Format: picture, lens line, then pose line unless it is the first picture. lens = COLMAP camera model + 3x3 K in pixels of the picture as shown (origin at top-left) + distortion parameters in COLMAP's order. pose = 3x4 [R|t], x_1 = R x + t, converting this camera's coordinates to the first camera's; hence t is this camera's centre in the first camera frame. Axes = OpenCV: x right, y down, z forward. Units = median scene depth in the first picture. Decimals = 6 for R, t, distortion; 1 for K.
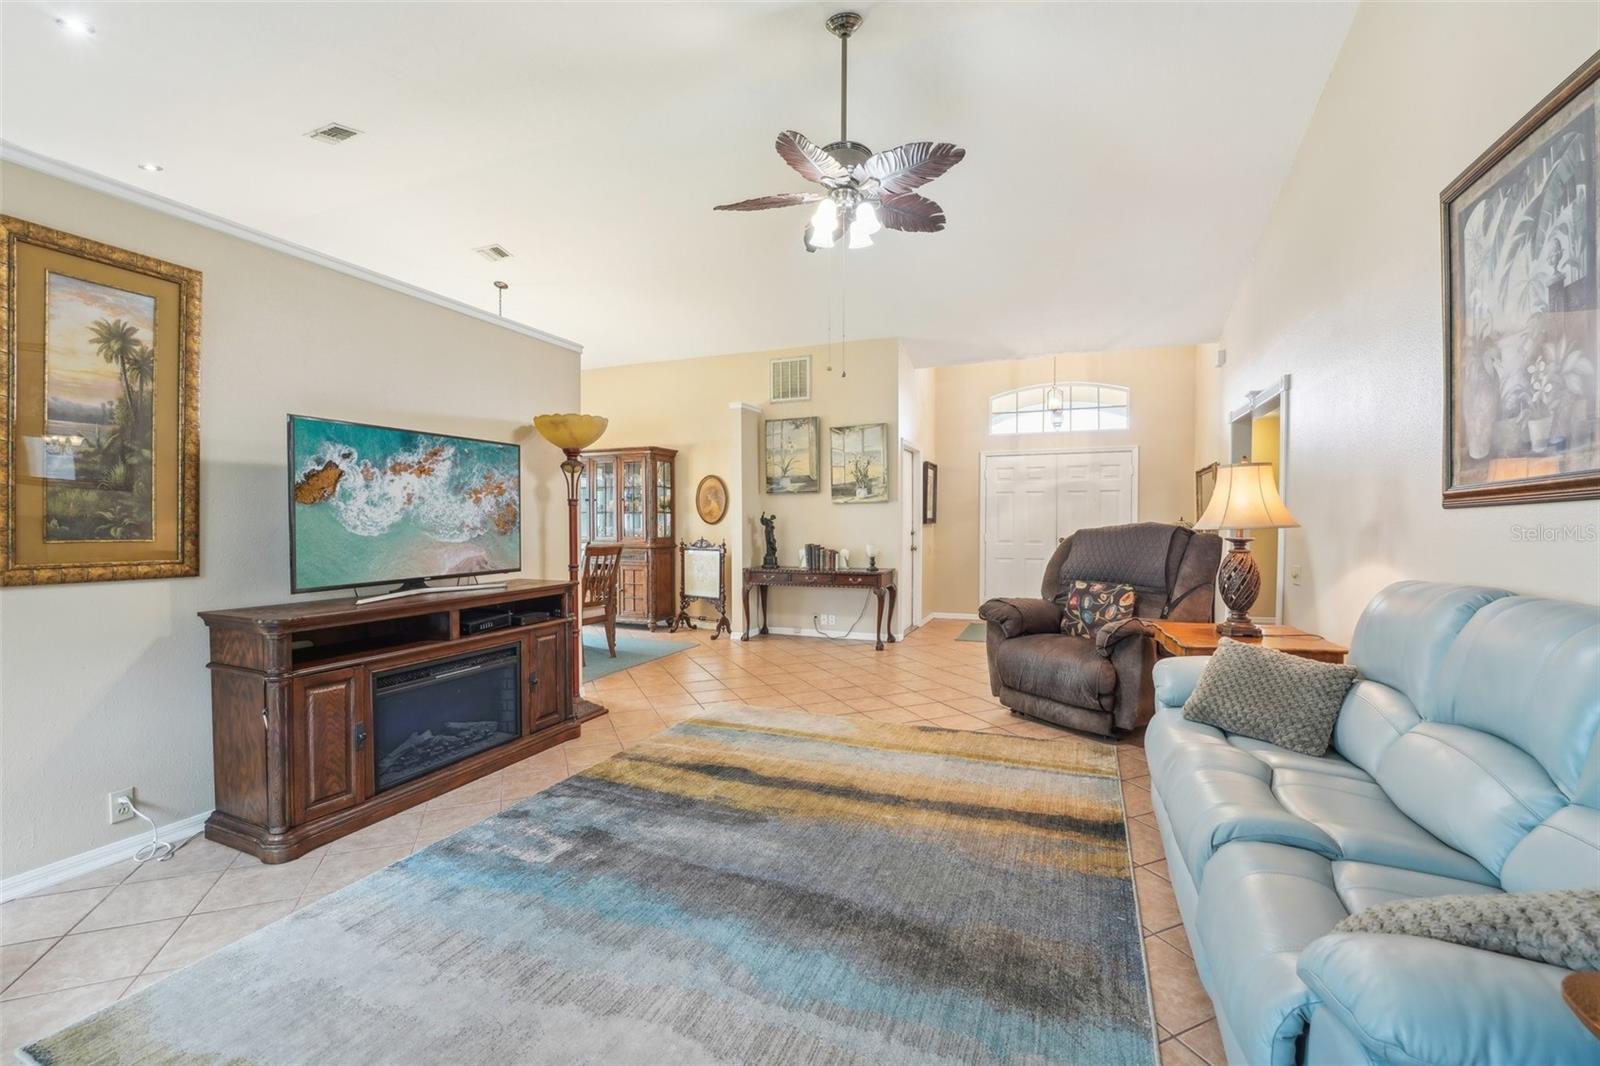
lens RADIAL K [[676.8, 0, 784.3], [0, 676.8, 544.3], [0, 0, 1]] dist [-0.023418, 0.000344]
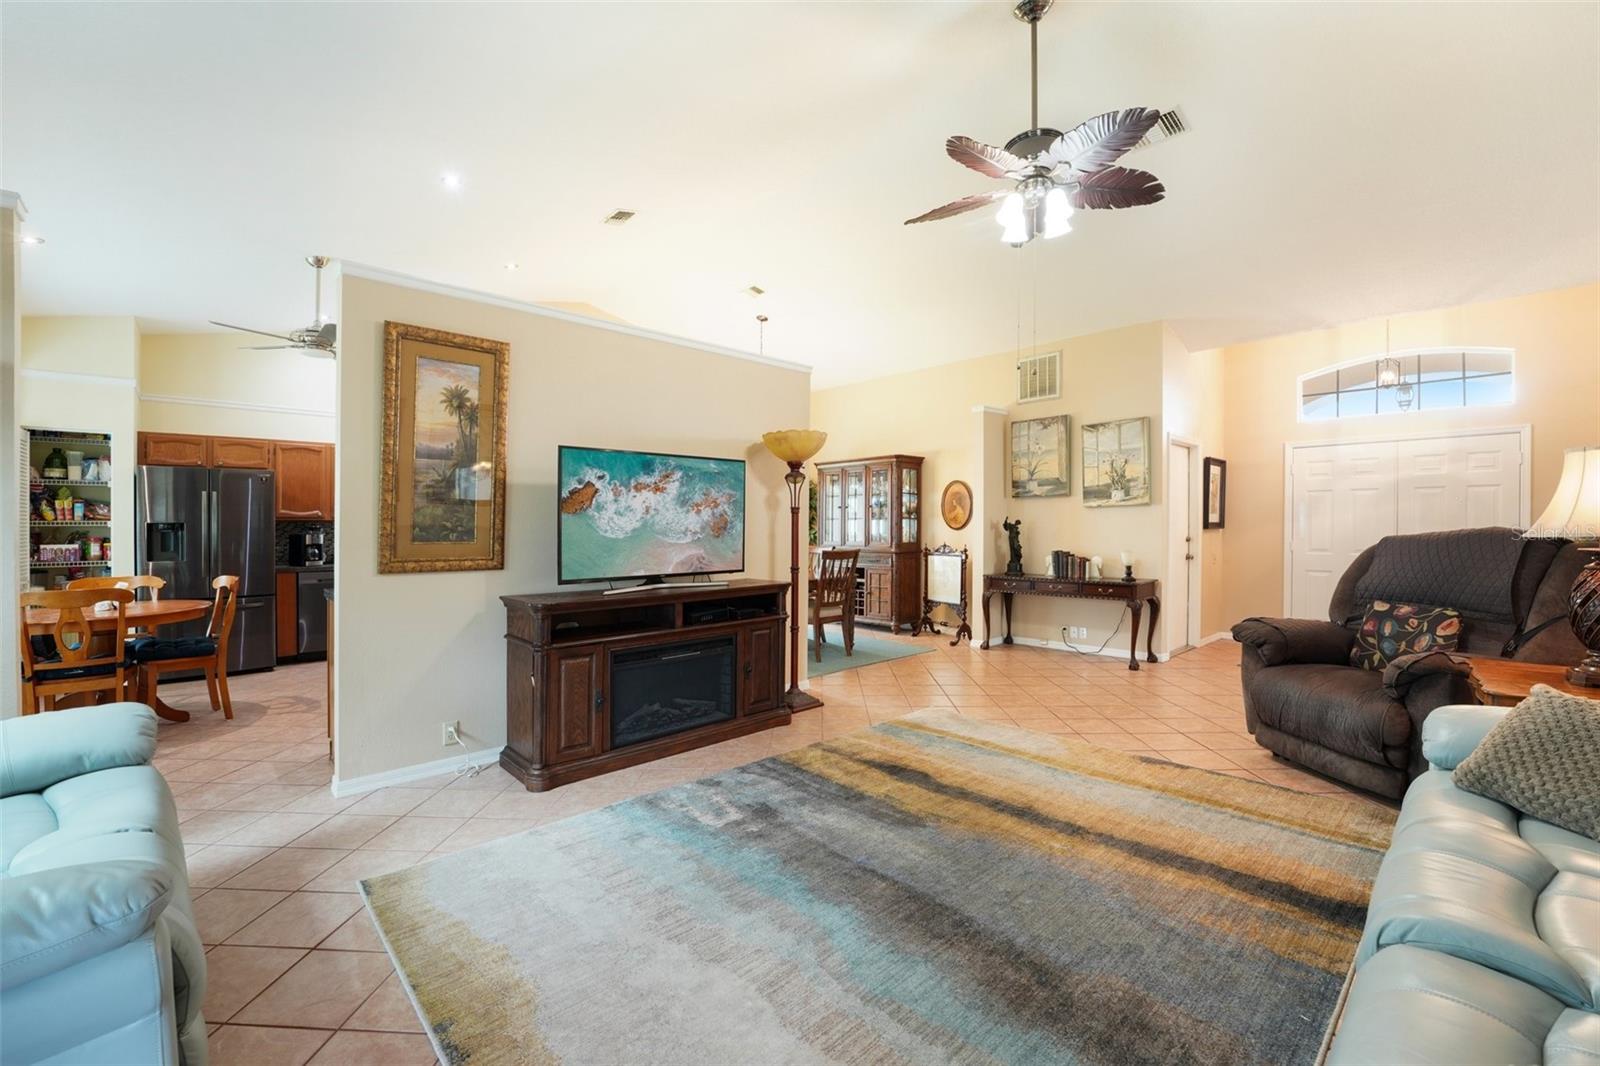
lens RADIAL K [[666.7, 0, 786.3], [0, 666.7, 540.7], [0, 0, 1]] dist [-0.022610, 0.000639]
pose [[0.910638, 0.005315, -0.413170, 0.124904], [-0.010473, 0.999893, -0.010220, -0.001647], [0.413071, 0.013634, 0.910597, 0.006747]]
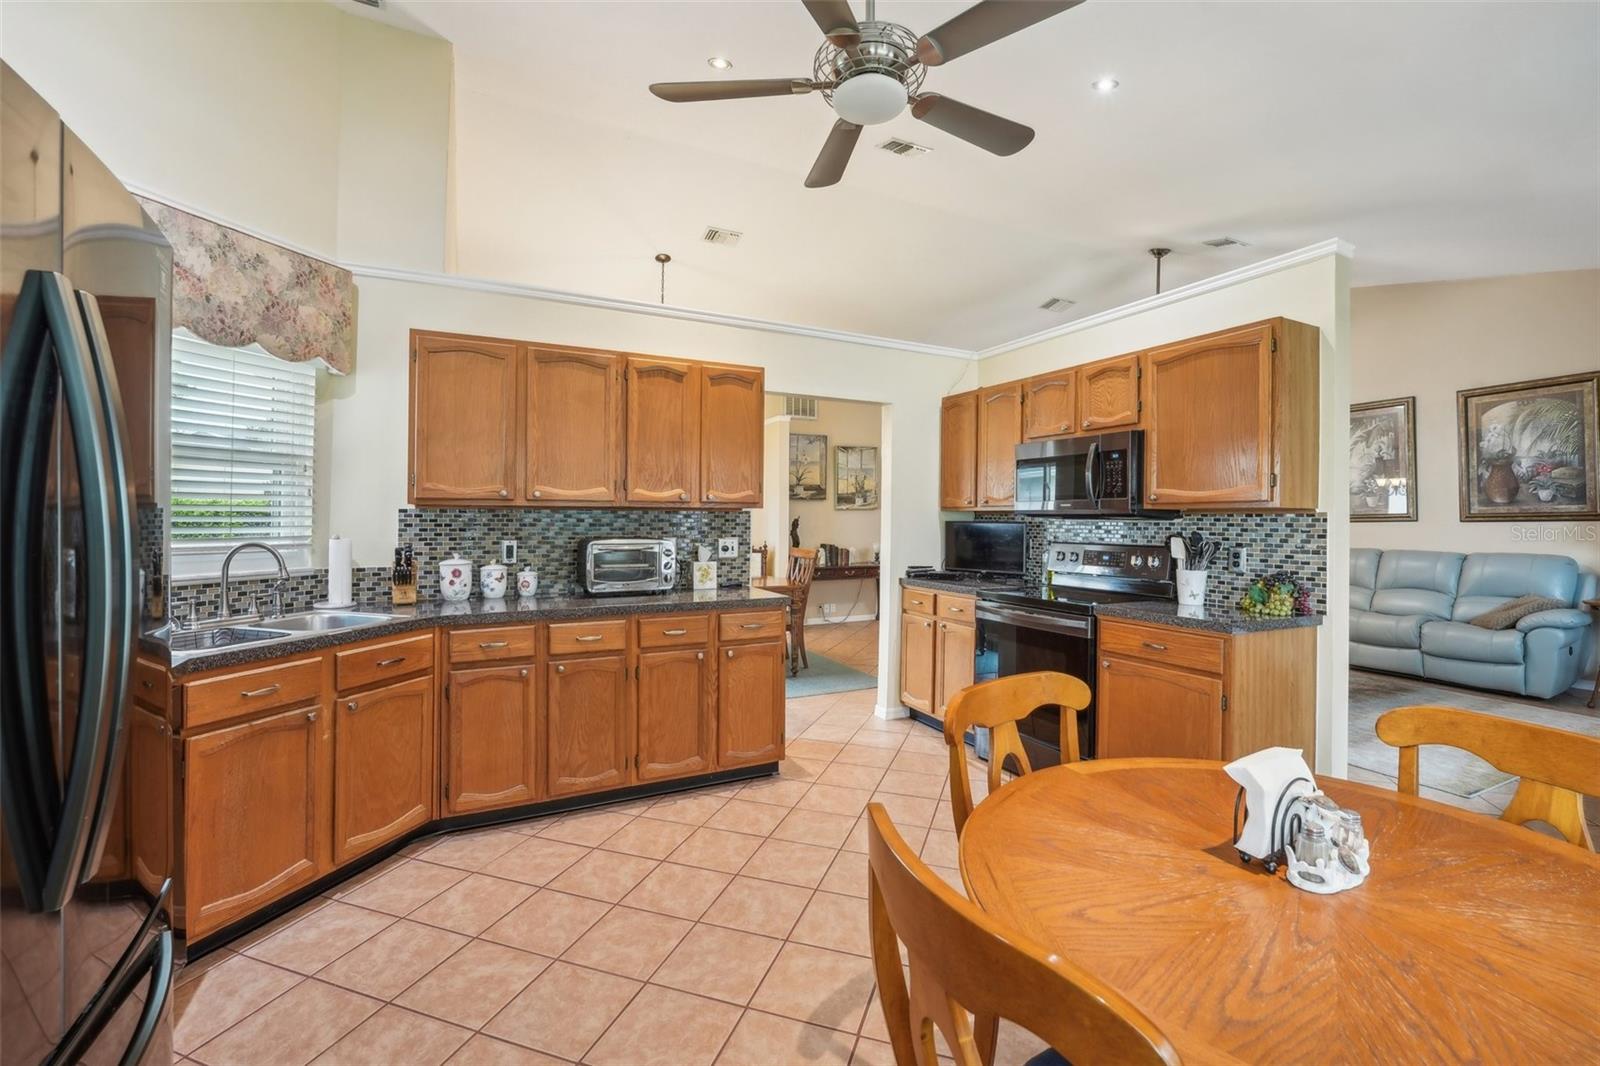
lens RADIAL K [[693.8, 0, 808.9], [0, 693.8, 515.8], [0, 0, 1]] dist [-0.006341, -0.000331]
pose [[0.640221, 0.009527, 0.768131, -1.491681], [0.020732, 0.999345, -0.029674, -0.023215], [-0.767911, 0.034923, 0.639604, 0.424426]]
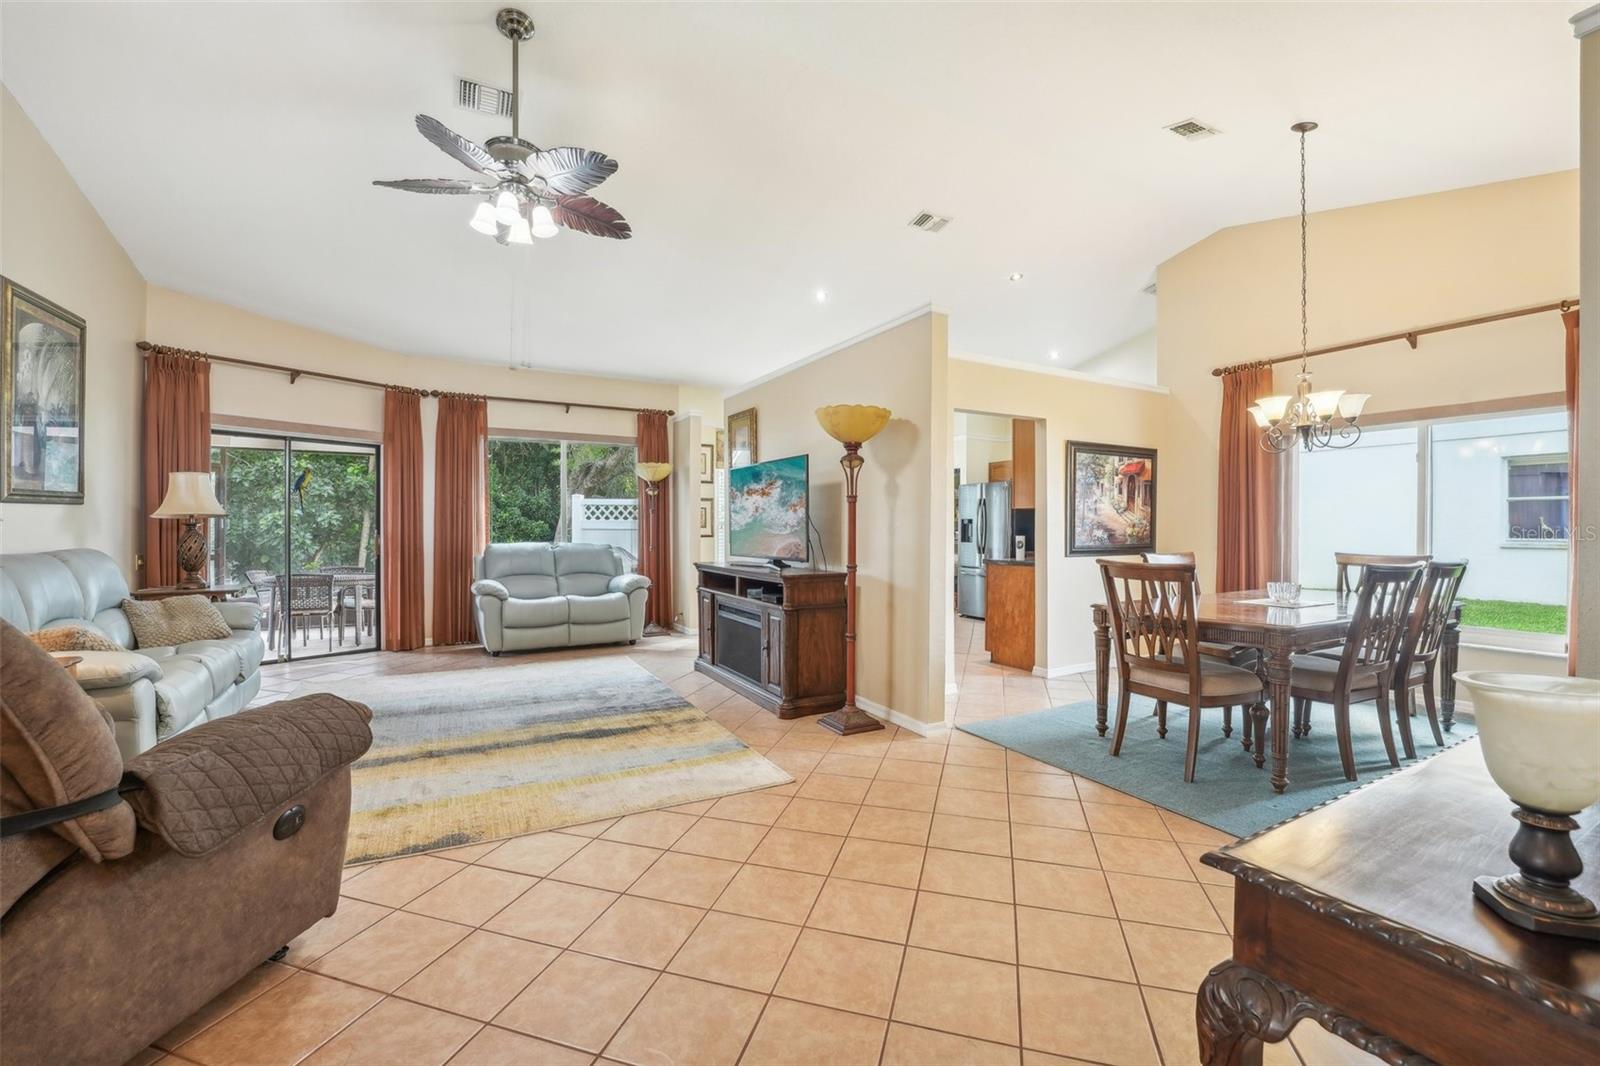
lens RADIAL K [[657.3, 0, 800.0], [0, 657.3, 533.0], [0, 0, 1]] dist [-0.027459, 0.000100]
pose [[-0.615341, 0.006483, -0.788234, 0.460691], [-0.031715, 0.998953, 0.032975, -0.043063], [0.787623, 0.045290, -0.614491, 1.521680]]
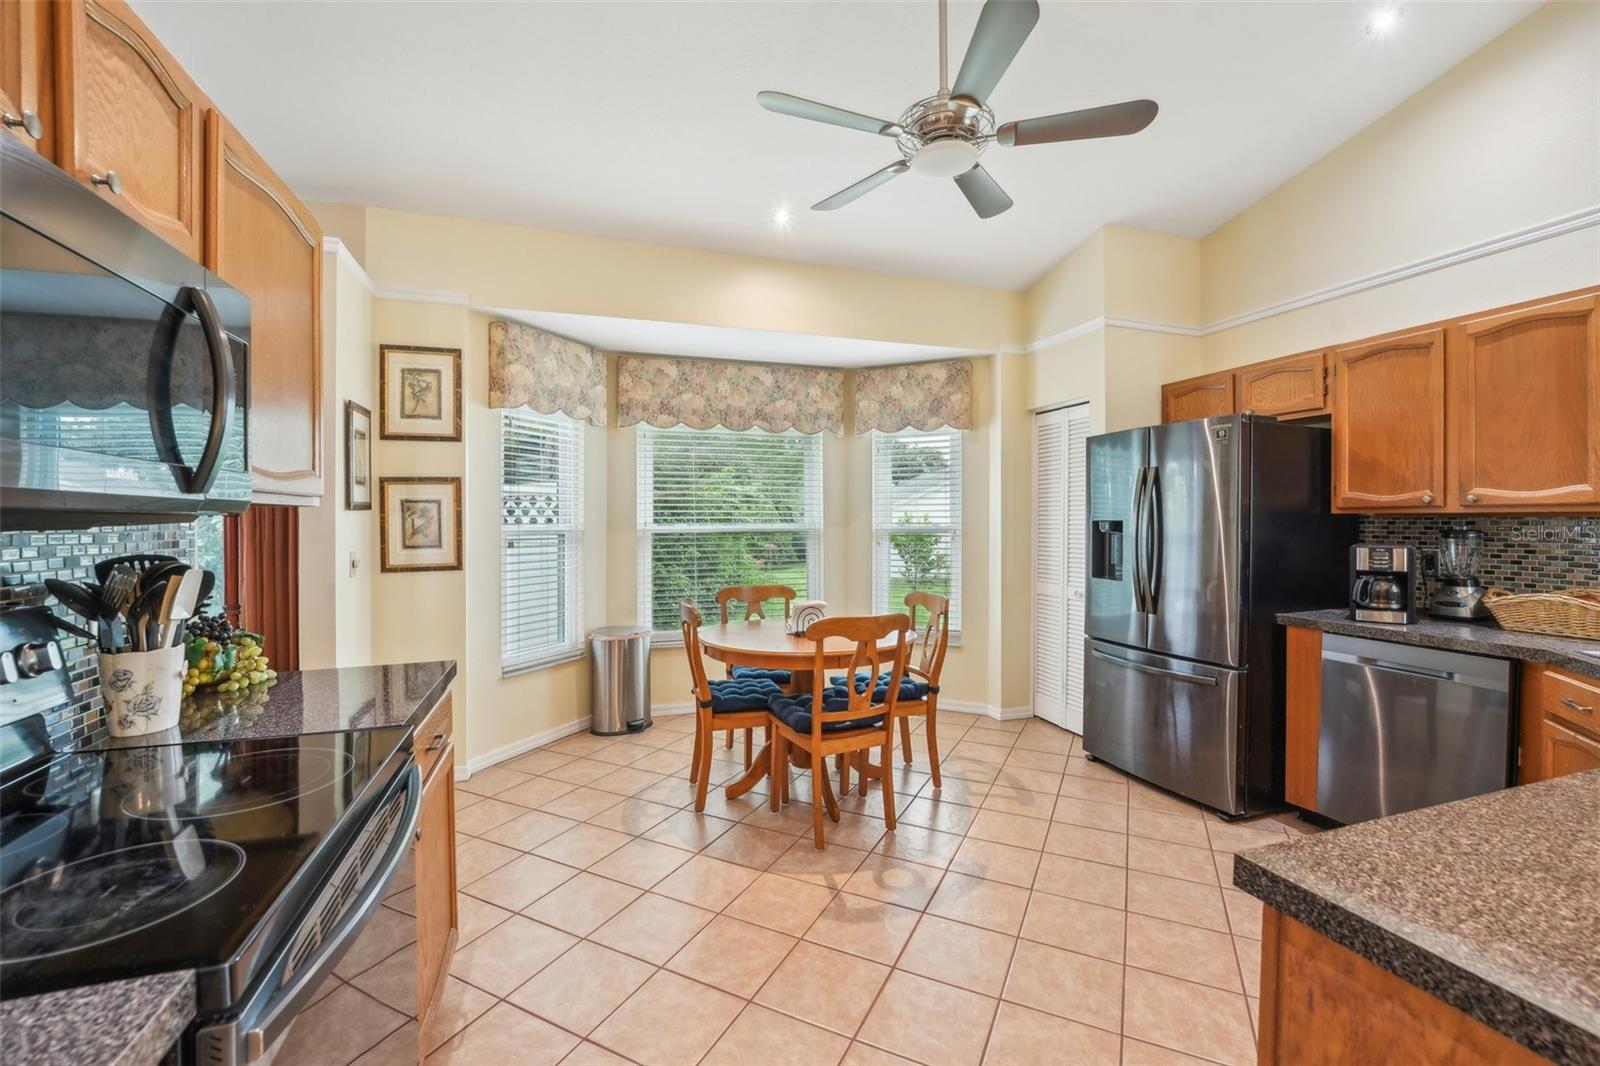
lens RADIAL K [[666.3, 0, 800.0], [0, 666.3, 533.0], [0, 0, 1]] dist [-0.022282, 0.000400]
pose [[-0.746012, 0.016219, -0.665735, -0.651140], [-0.022045, 0.998554, 0.049031, -0.053918], [0.665568, 0.051254, -0.744575, 1.025289]]
